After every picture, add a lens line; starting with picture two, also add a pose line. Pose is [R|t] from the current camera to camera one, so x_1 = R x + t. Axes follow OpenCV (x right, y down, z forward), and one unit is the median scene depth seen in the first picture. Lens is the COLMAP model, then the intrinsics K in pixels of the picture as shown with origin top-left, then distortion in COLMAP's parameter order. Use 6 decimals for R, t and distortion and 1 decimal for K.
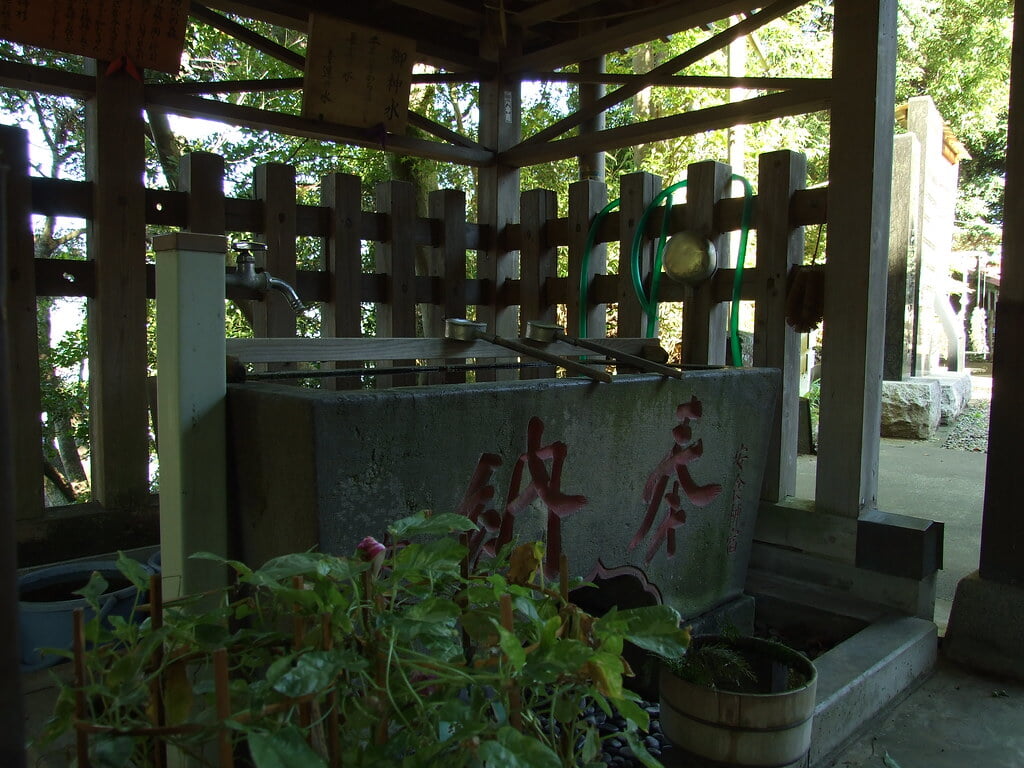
lens RADIAL K [[831.7, 0, 512.0], [0, 831.7, 384.0], [0, 0, 1]] dist [-0.043664, 0.009451]
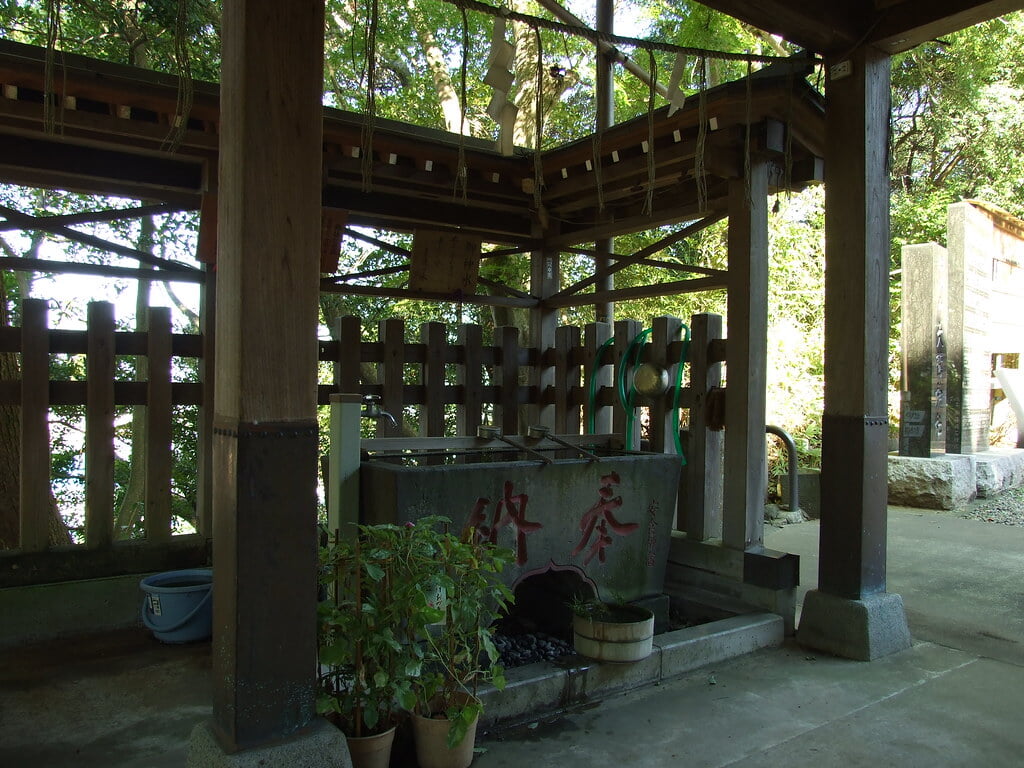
lens RADIAL K [[831.7, 0, 512.0], [0, 831.7, 384.0], [0, 0, 1]] dist [-0.043664, 0.009451]
pose [[0.989158, 0.004565, -0.146787, 0.207595], [-0.016108, 0.996859, -0.077548, -0.023634], [0.145972, 0.079071, 0.986124, -0.623860]]
